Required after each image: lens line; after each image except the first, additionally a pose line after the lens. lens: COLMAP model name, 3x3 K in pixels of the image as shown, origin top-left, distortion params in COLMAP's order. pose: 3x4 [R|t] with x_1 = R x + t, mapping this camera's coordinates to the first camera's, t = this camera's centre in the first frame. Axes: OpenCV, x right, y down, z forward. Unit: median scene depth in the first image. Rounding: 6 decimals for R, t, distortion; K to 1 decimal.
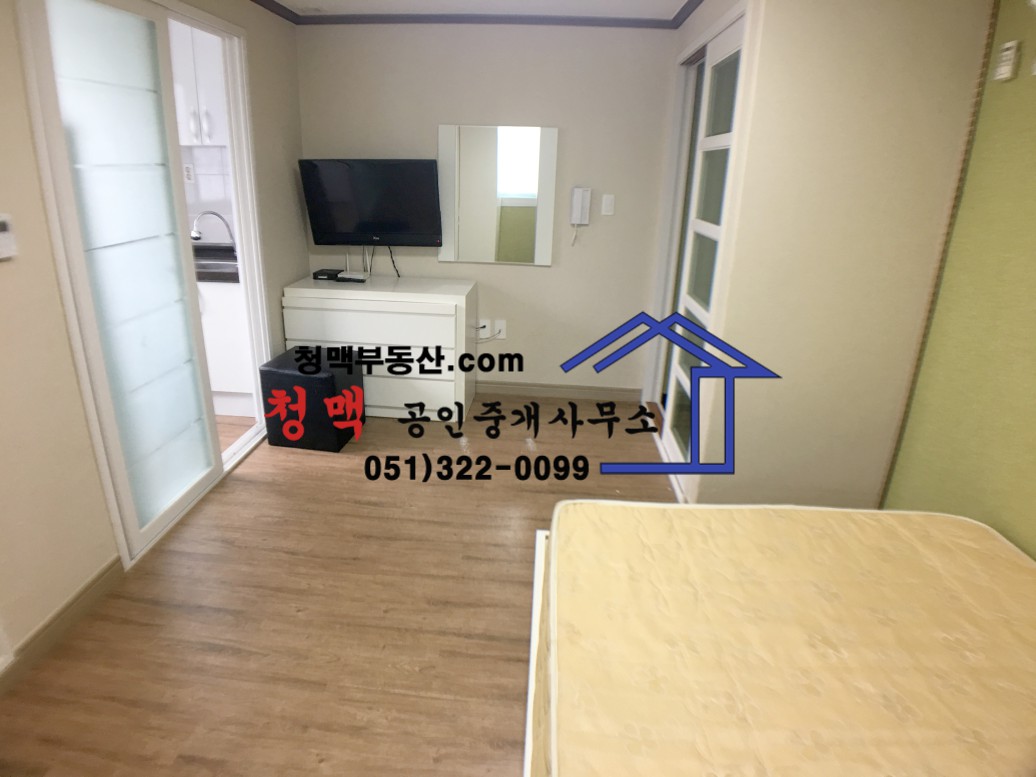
lens RADIAL K [[592.0, 0, 508.6], [0, 592.0, 381.1], [0, 0, 1]] dist [-0.077534, 0.000730]
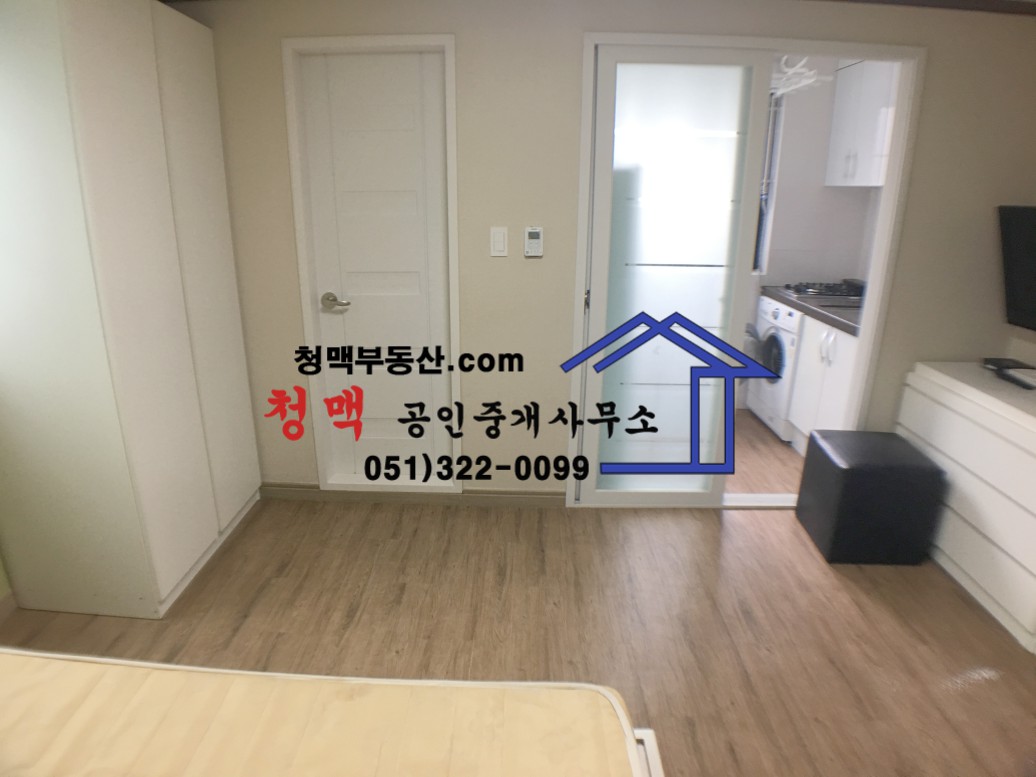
lens RADIAL K [[592.0, 0, 508.6], [0, 592.0, 381.1], [0, 0, 1]] dist [-0.077534, 0.000730]
pose [[0.045886, 0.268983, -0.962051, 0.523468], [-0.344123, 0.908374, 0.237562, -0.194746], [0.937803, 0.320163, 0.134244, 0.572897]]
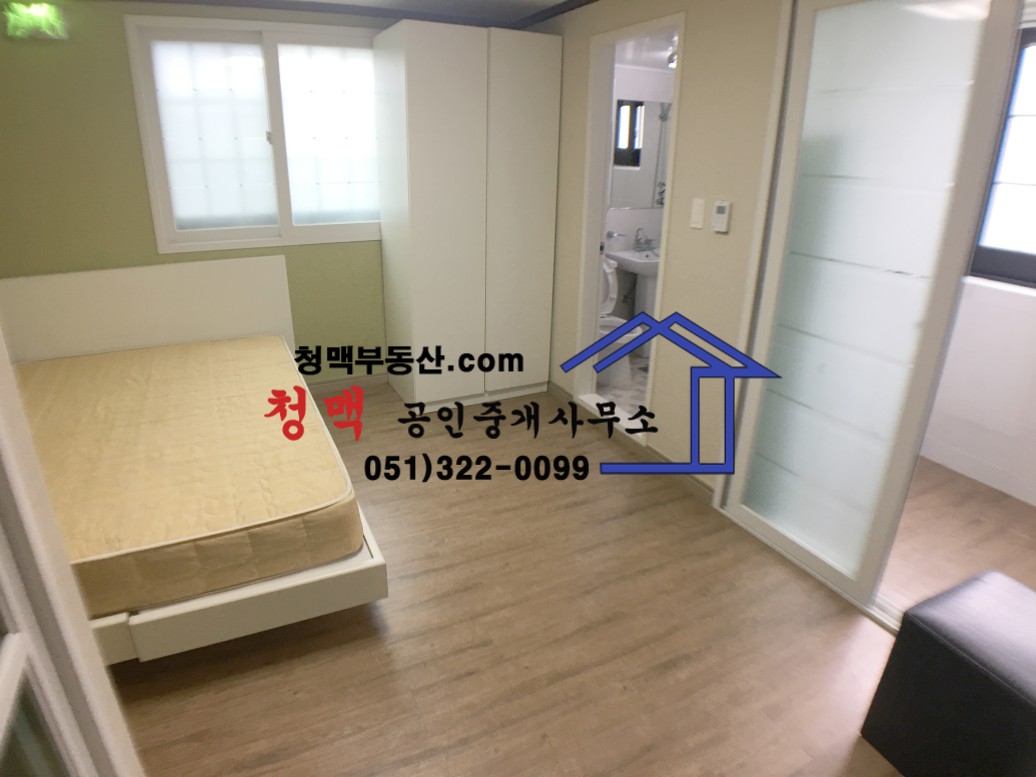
lens RADIAL K [[592.0, 0, 508.6], [0, 592.0, 381.1], [0, 0, 1]] dist [-0.077534, 0.000730]
pose [[-0.861101, 0.141980, -0.488208, 0.265483], [-0.212479, 0.771857, 0.599240, -0.509861], [0.461907, 0.619740, -0.634479, 1.368980]]
